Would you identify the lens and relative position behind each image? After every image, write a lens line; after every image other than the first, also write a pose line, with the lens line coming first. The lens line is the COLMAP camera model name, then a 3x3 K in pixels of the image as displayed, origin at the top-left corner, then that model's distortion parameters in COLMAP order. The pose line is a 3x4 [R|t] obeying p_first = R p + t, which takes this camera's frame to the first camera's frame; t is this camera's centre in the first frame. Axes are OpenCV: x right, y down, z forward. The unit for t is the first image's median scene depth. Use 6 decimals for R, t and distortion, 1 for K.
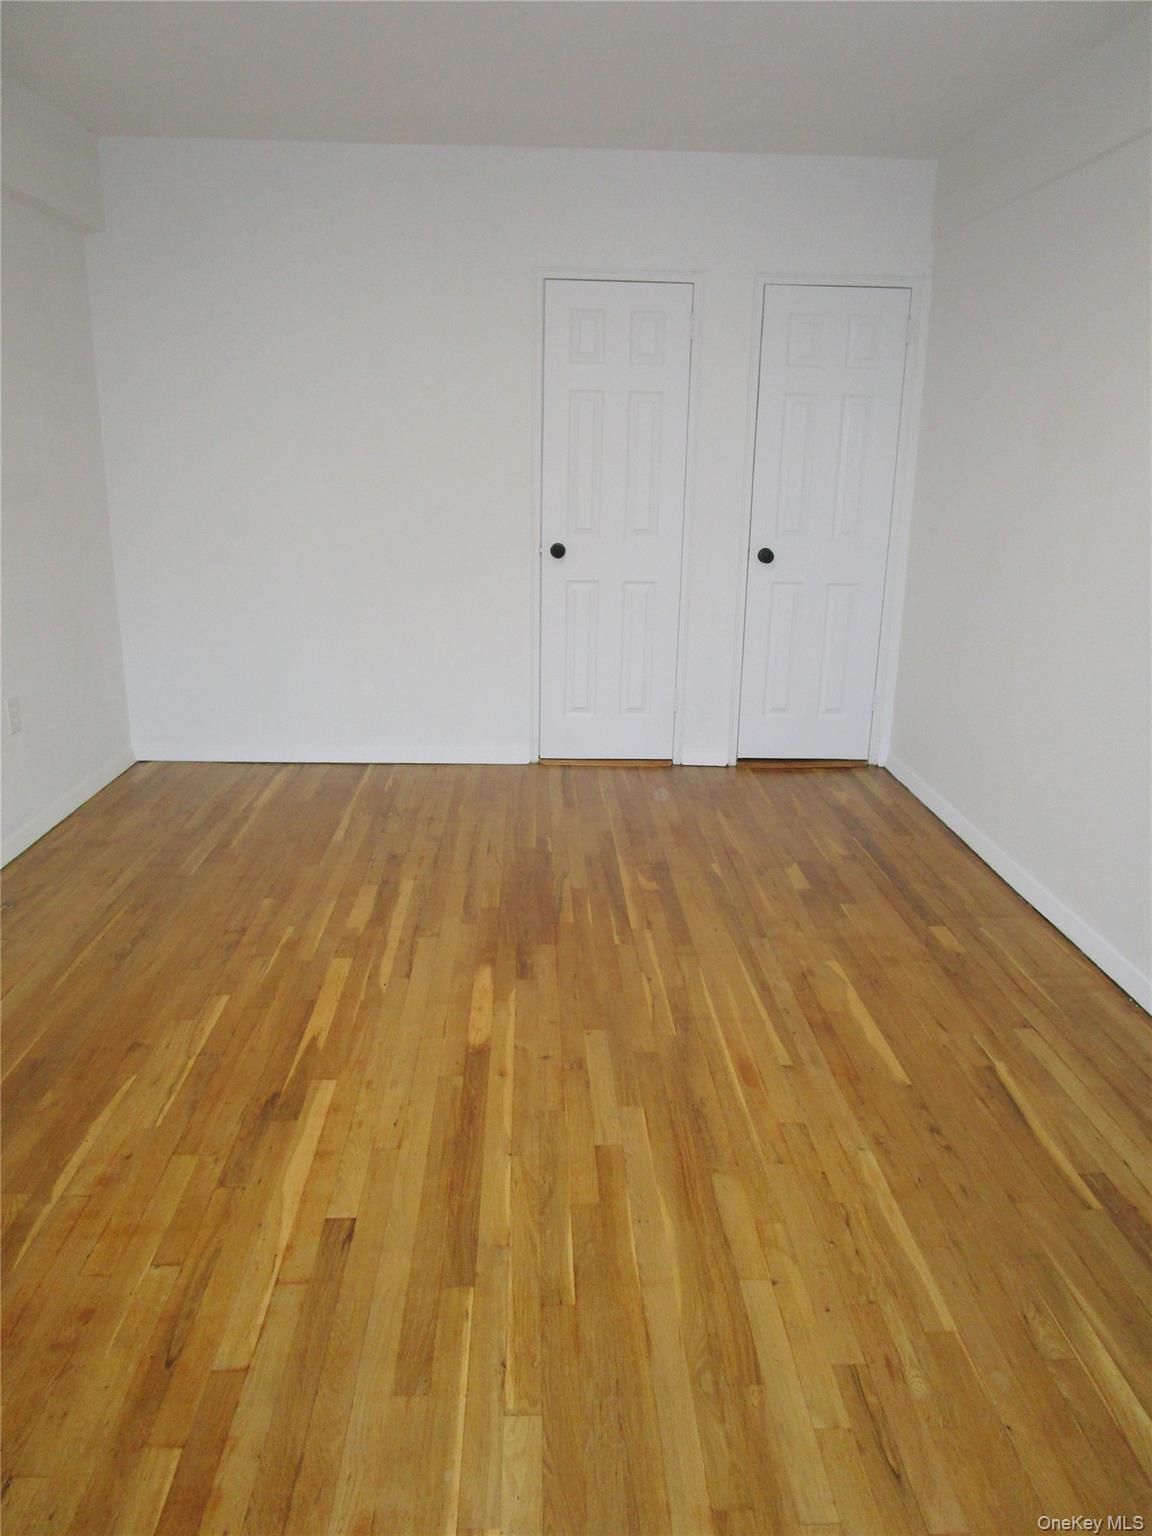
lens RADIAL K [[1094.3, 0, 572.1], [0, 1094.3, 760.1], [0, 0, 1]] dist [-0.028785, 0.009418]
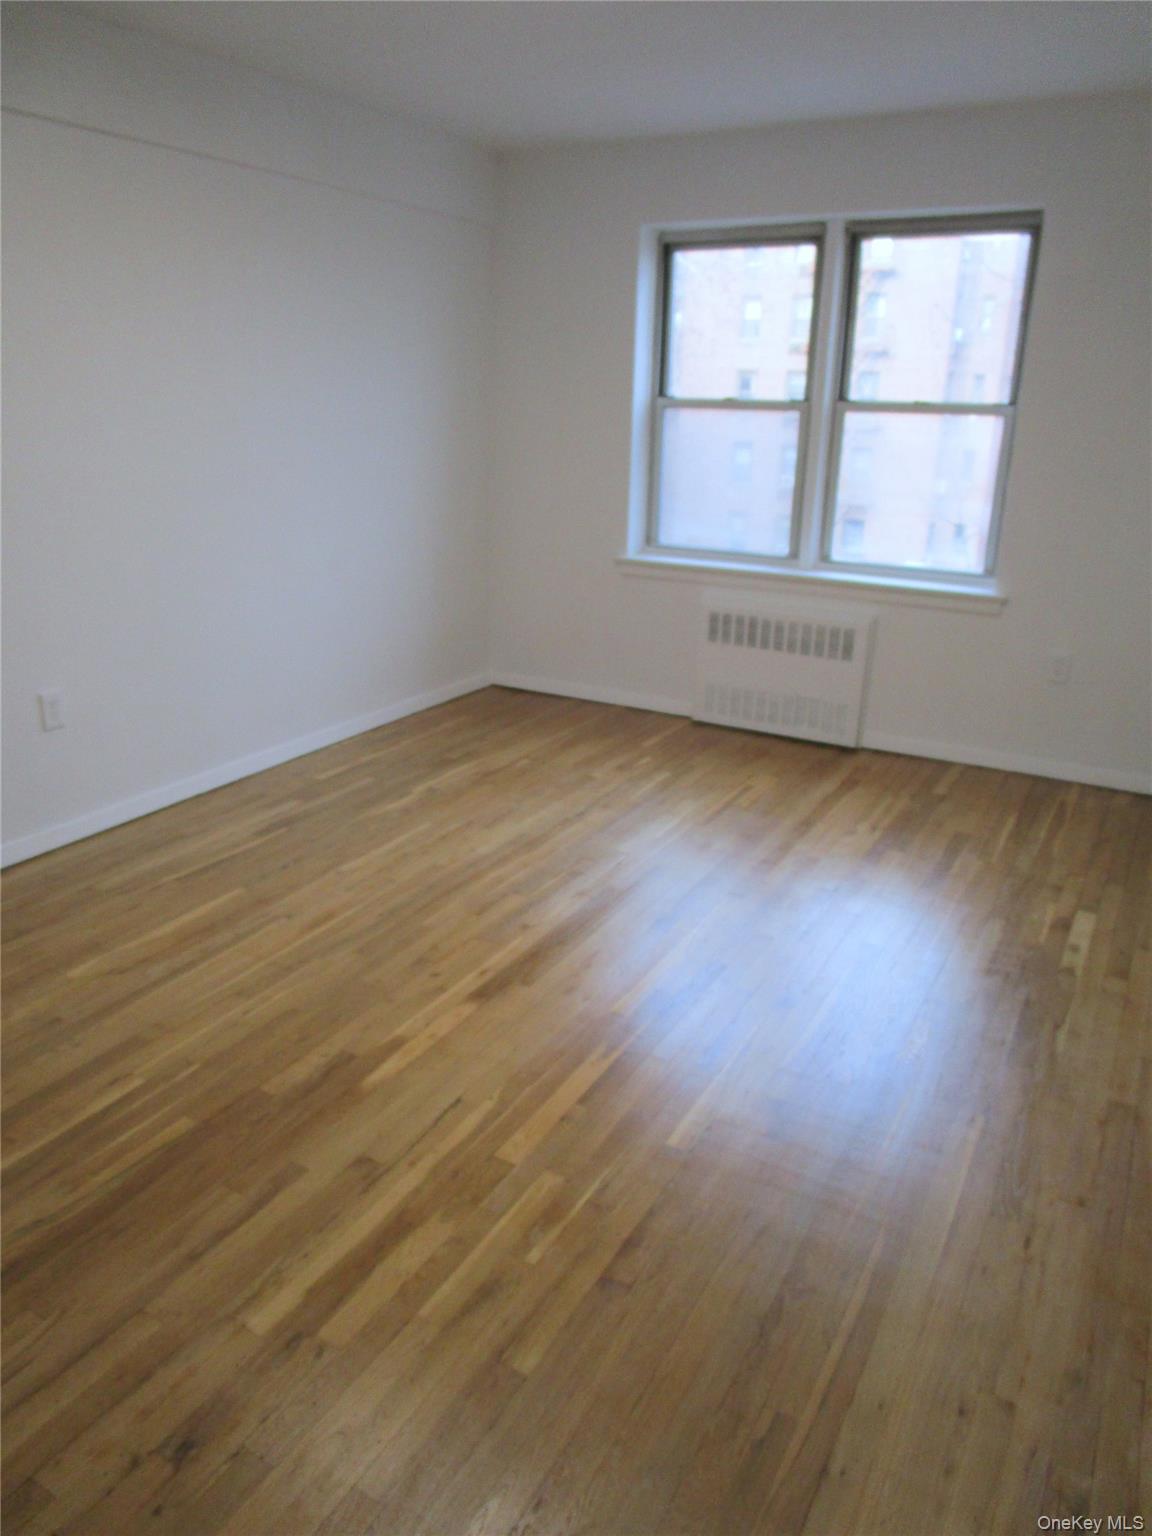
lens RADIAL K [[1094.3, 0, 572.1], [0, 1094.3, 760.1], [0, 0, 1]] dist [-0.028785, 0.009418]
pose [[-0.850017, -0.199809, 0.487388, -0.632328], [0.109525, 0.838003, 0.534561, -0.487818], [-0.515243, 0.507767, -0.690433, 1.550453]]
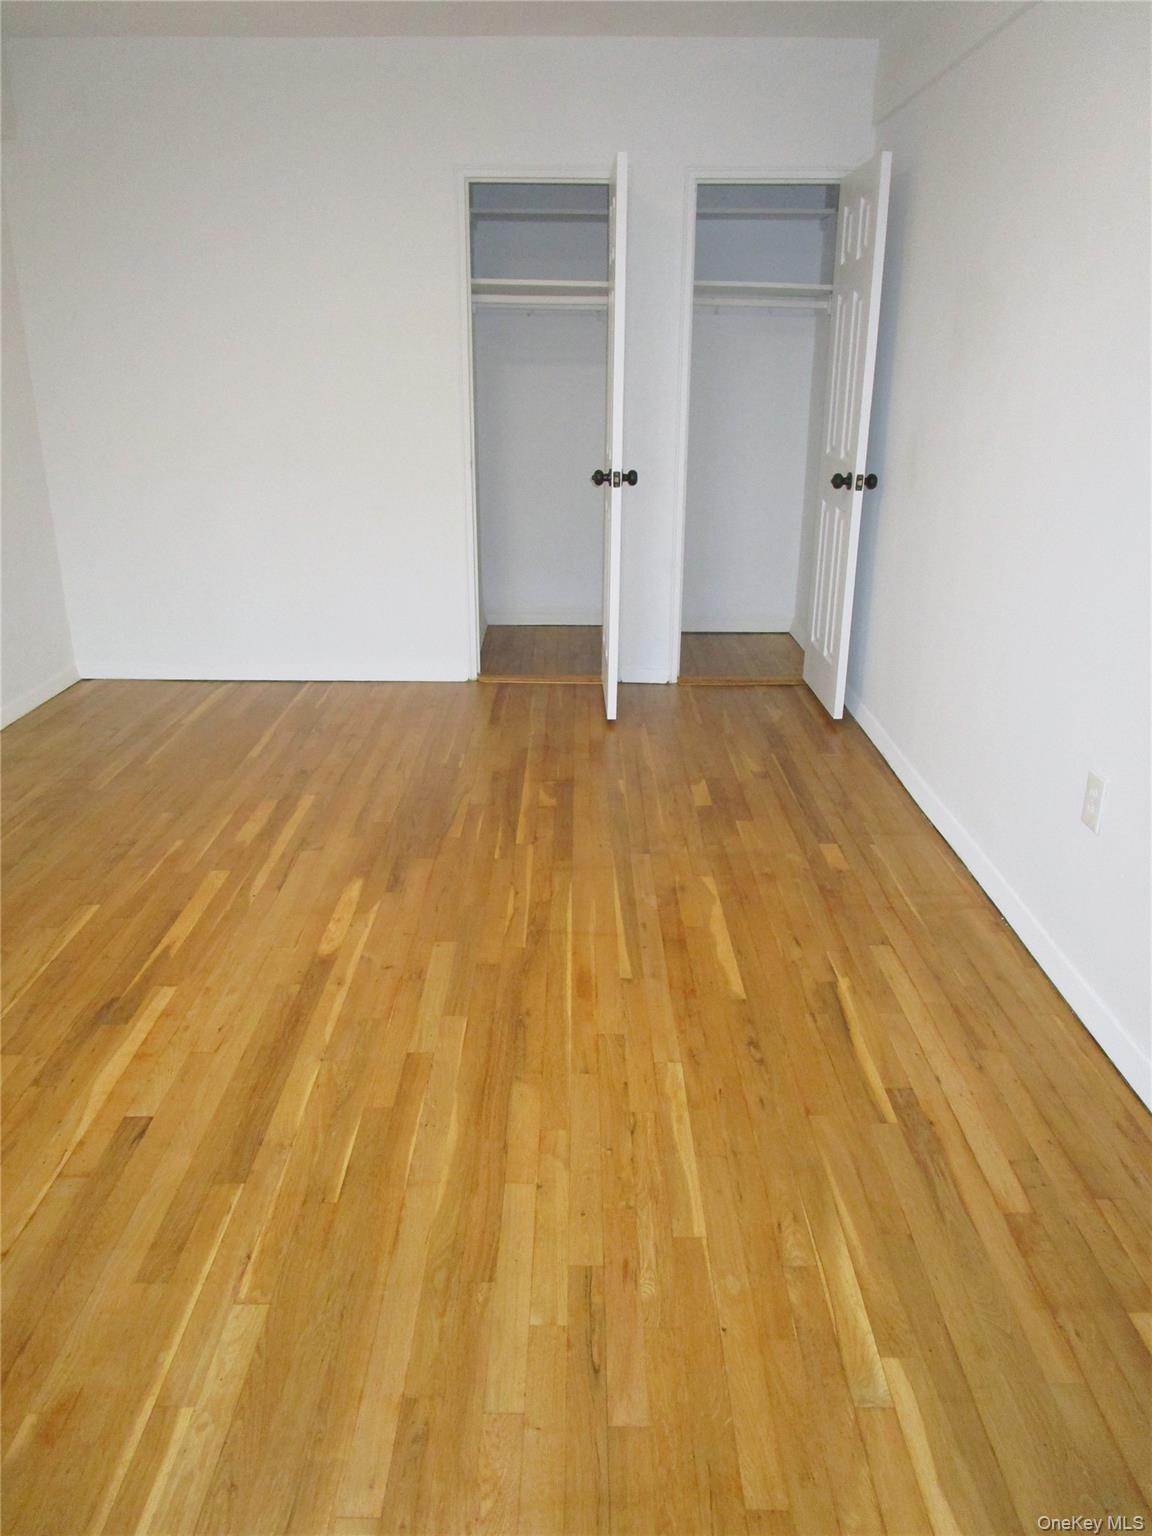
lens RADIAL K [[1094.3, 0, 572.1], [0, 1094.3, 760.1], [0, 0, 1]] dist [-0.028785, 0.009418]
pose [[0.999103, 0.002694, -0.042268, 0.183270], [0.000299, 0.997502, 0.070641, 0.008828], [0.042353, -0.070591, 0.996606, 0.011710]]
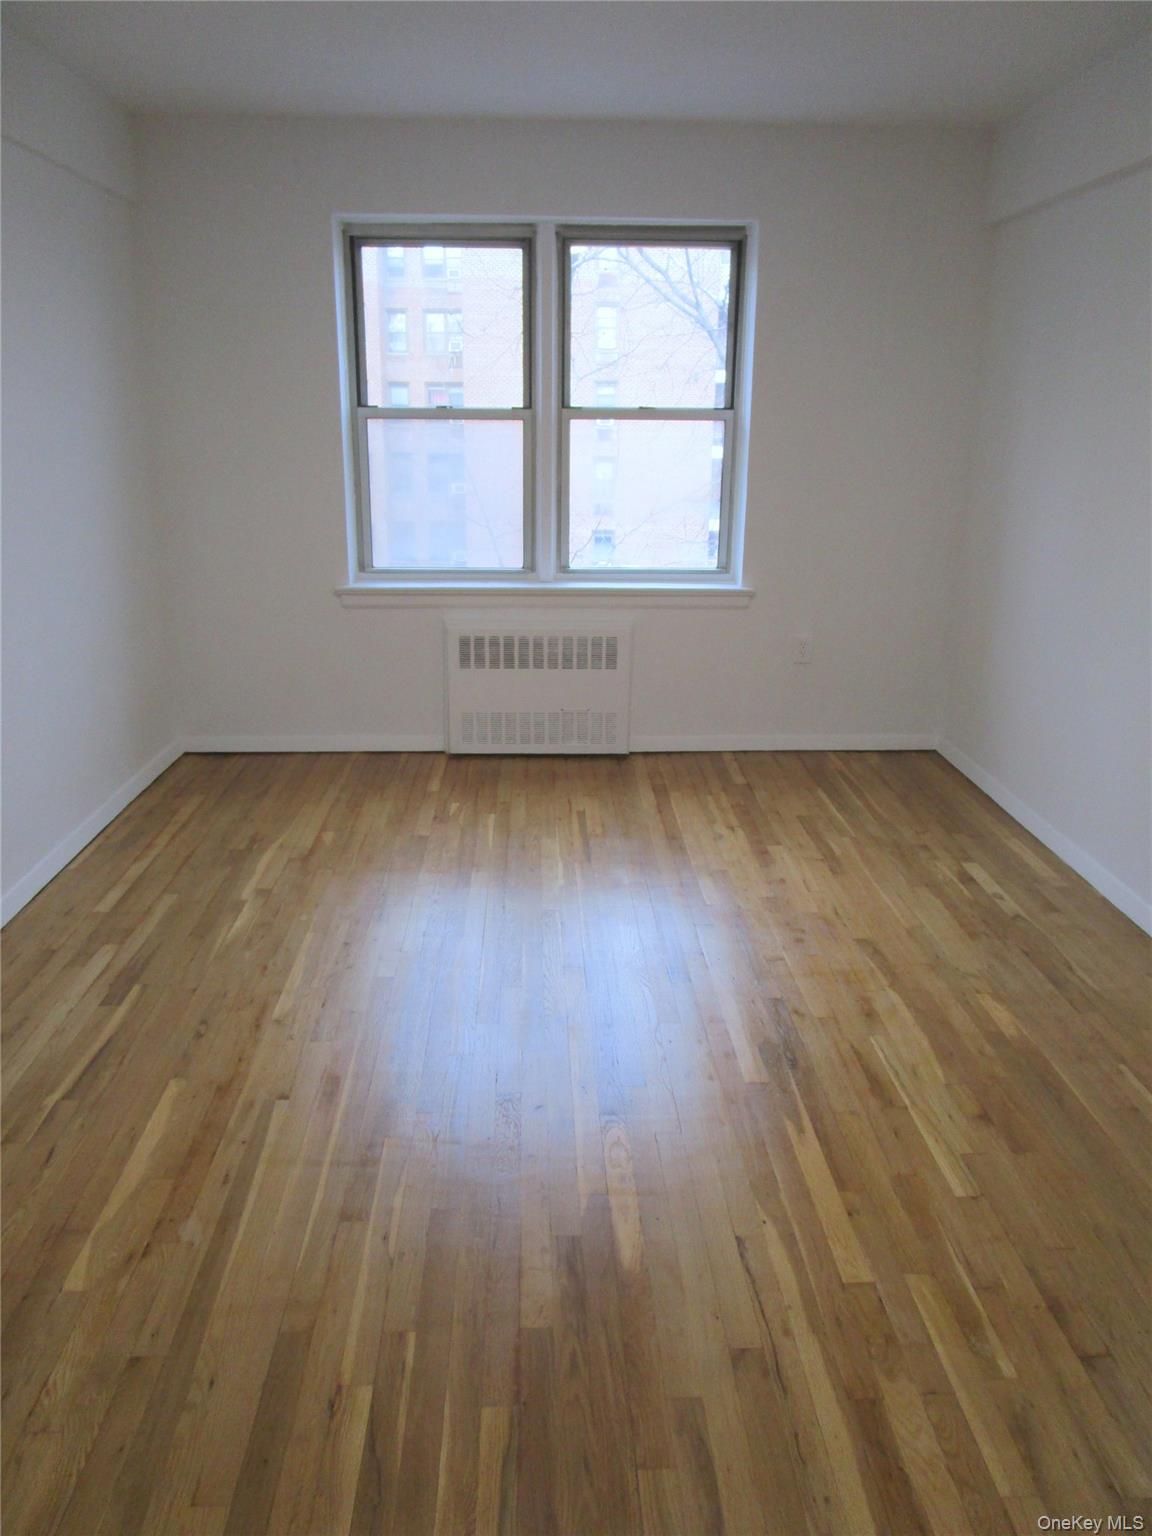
lens RADIAL K [[1094.3, 0, 572.1], [0, 1094.3, 760.1], [0, 0, 1]] dist [-0.028785, 0.009418]
pose [[-0.999594, -0.026337, -0.010865, -0.033974], [-0.027961, 0.833791, 0.551371, -0.475581], [-0.005463, 0.551451, -0.834189, 1.569360]]
